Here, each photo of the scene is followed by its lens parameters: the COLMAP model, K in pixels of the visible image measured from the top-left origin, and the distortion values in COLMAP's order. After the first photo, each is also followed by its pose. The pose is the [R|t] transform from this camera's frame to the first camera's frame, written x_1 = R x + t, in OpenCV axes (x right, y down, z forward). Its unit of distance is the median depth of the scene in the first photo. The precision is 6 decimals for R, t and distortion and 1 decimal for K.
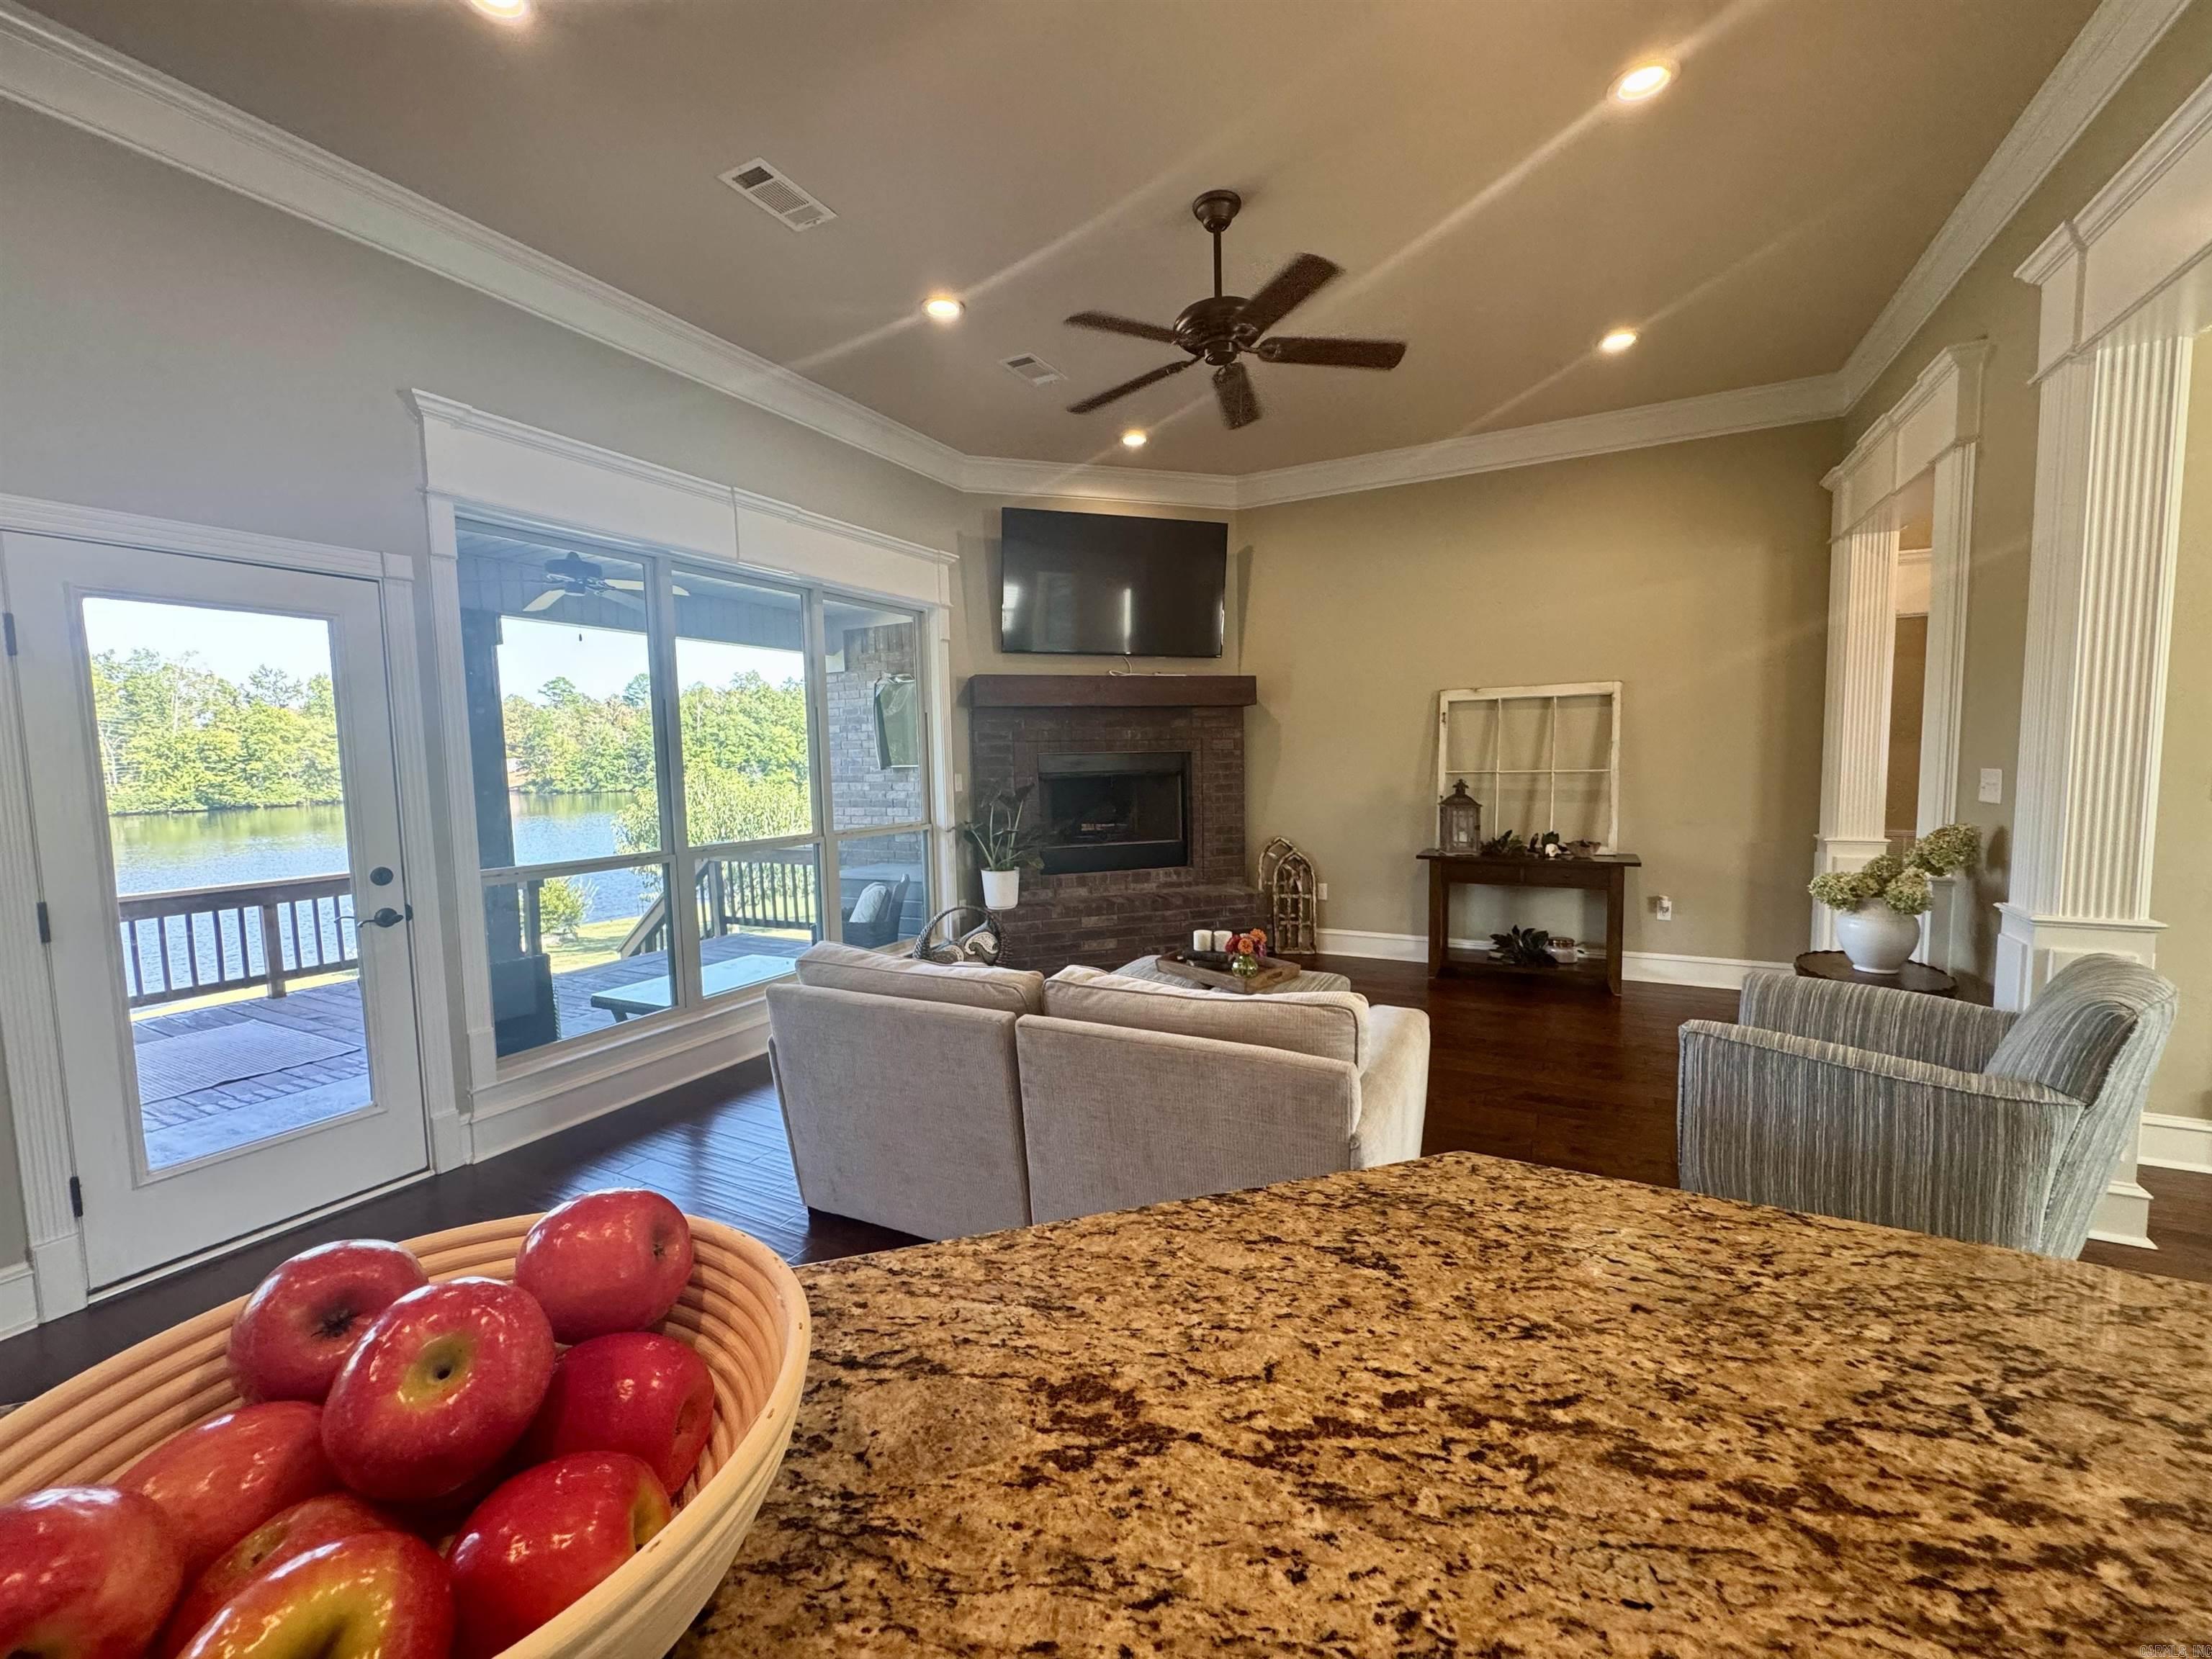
lens RADIAL K [[885.8, 0, 1106.0], [0, 885.8, 829.5], [0, 0, 1]] dist [0.000428, -0.000160]
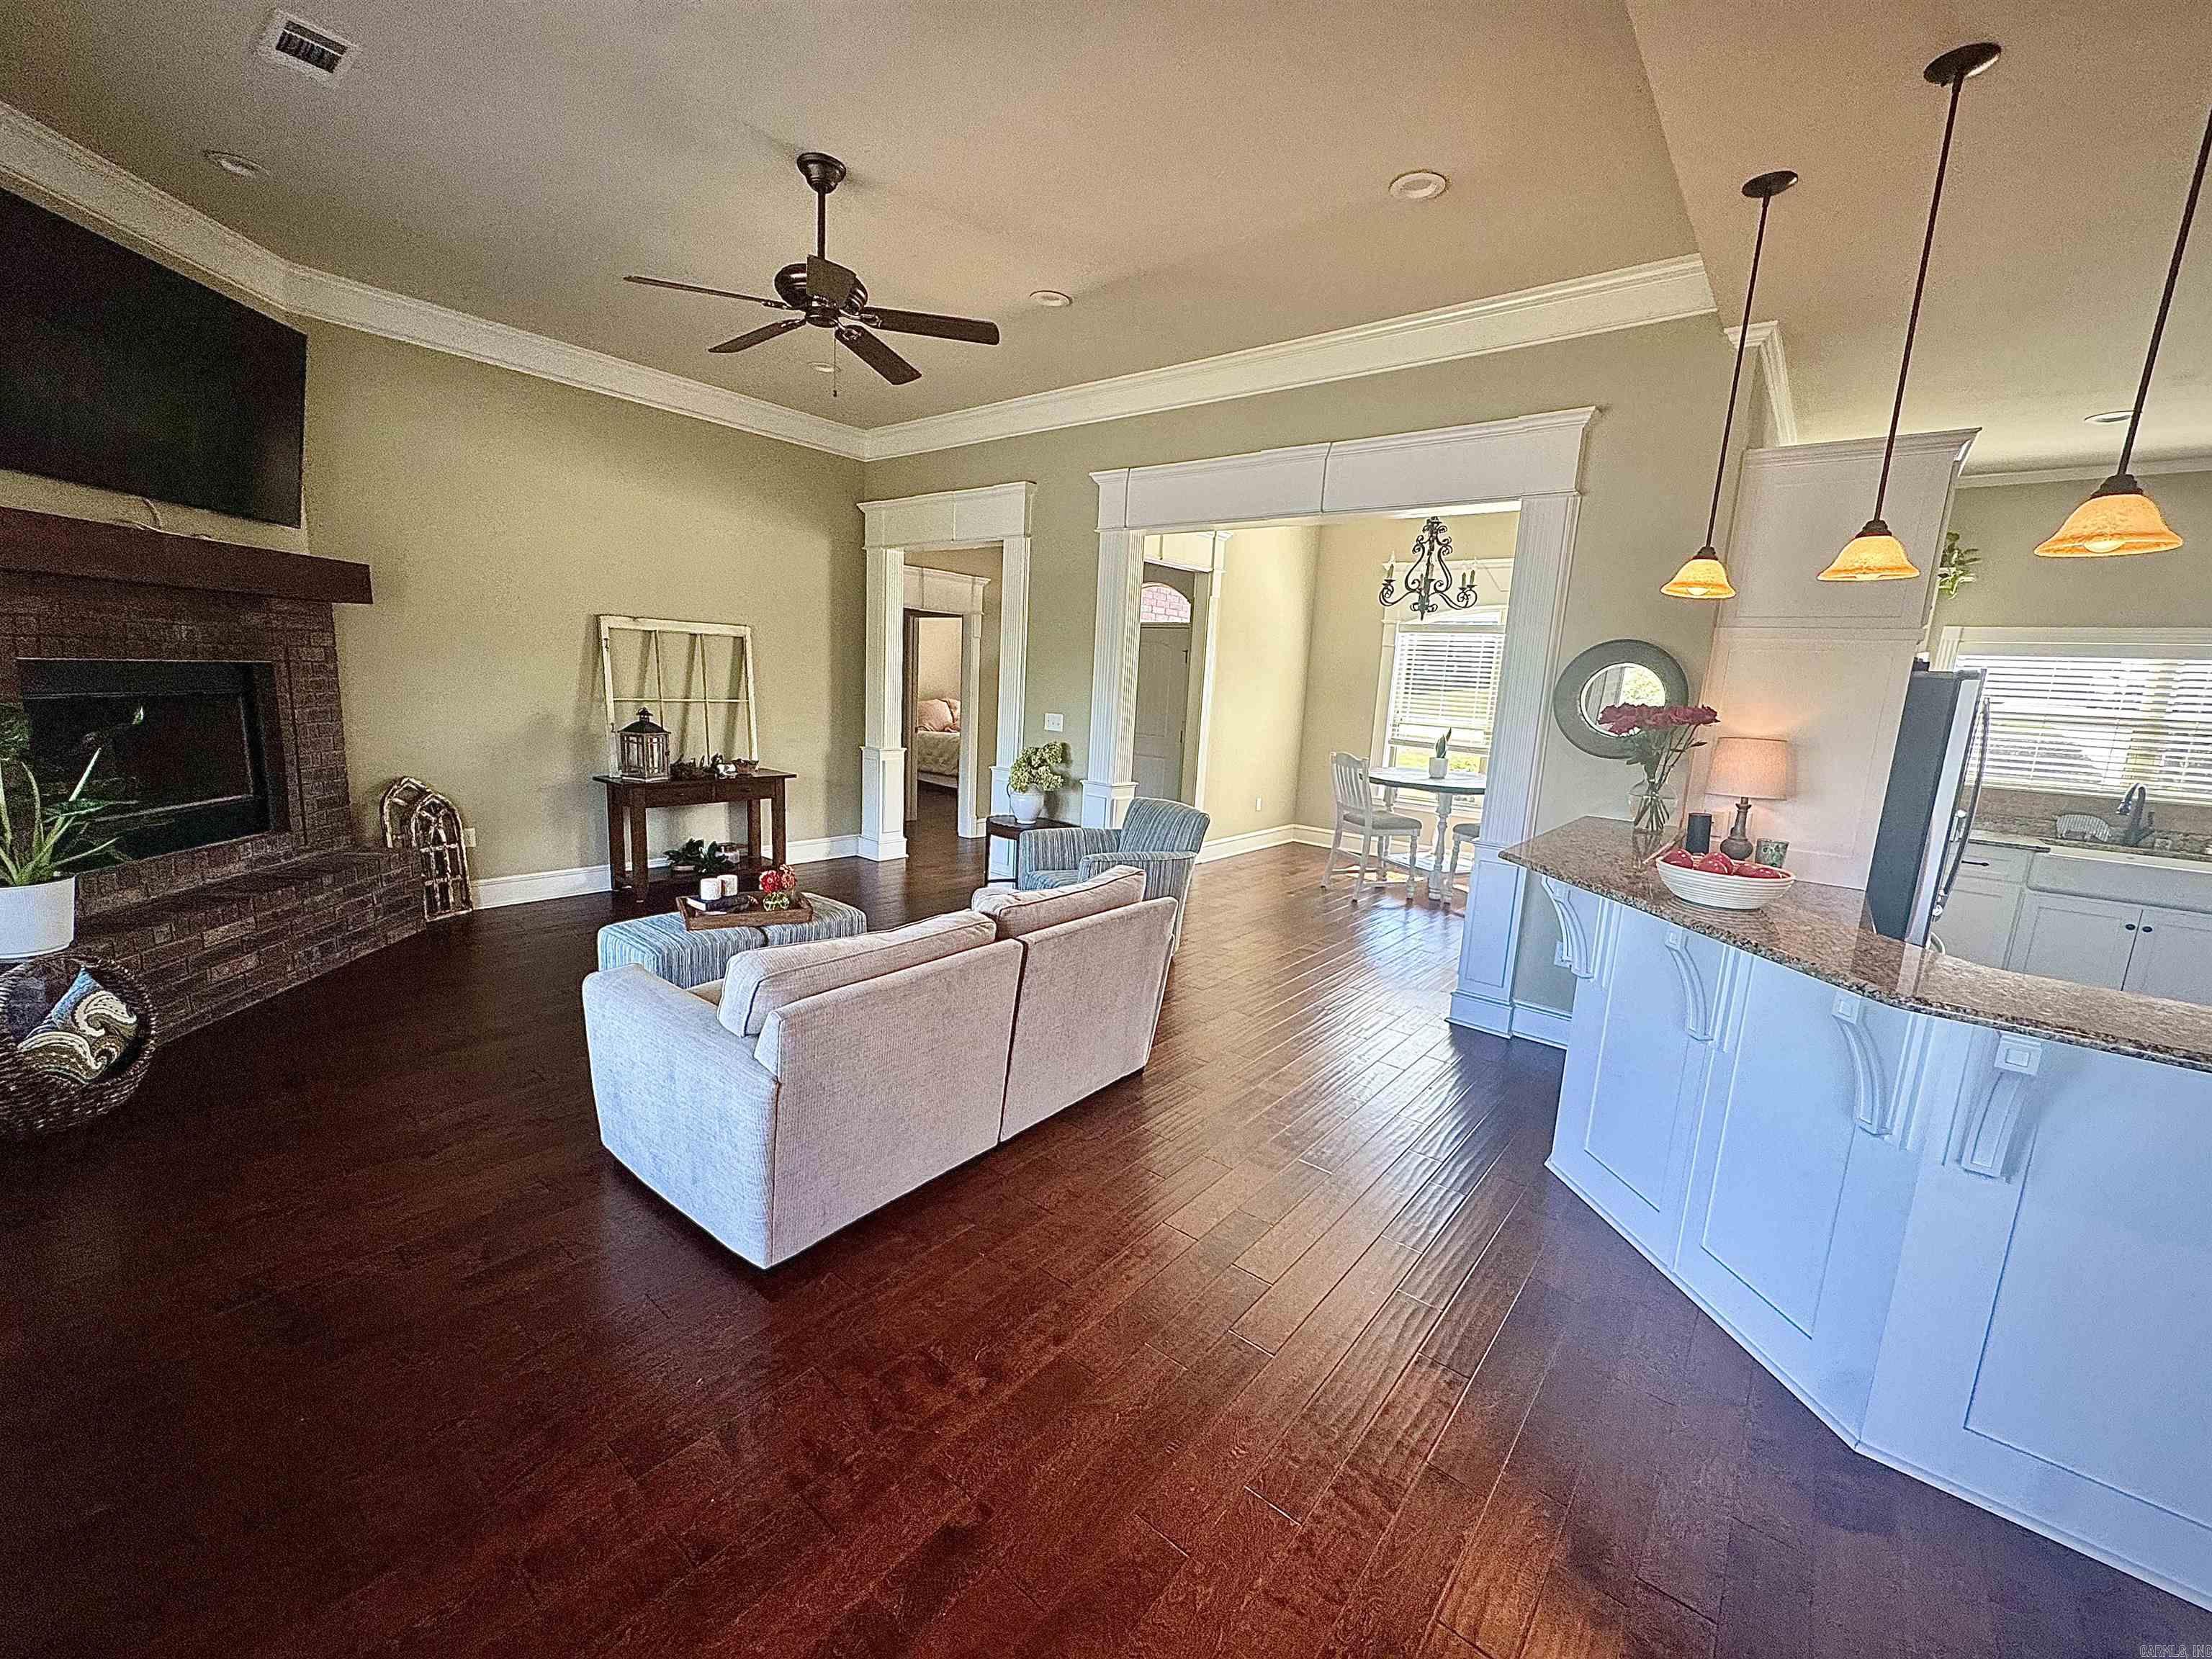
lens RADIAL K [[885.8, 0, 1106.0], [0, 885.8, 829.5], [0, 0, 1]] dist [0.000428, -0.000160]
pose [[0.206134, -0.137023, 0.968883, -0.481769], [0.026683, 0.990566, 0.134413, -0.037713], [-0.978160, -0.001855, 0.207845, 0.245490]]
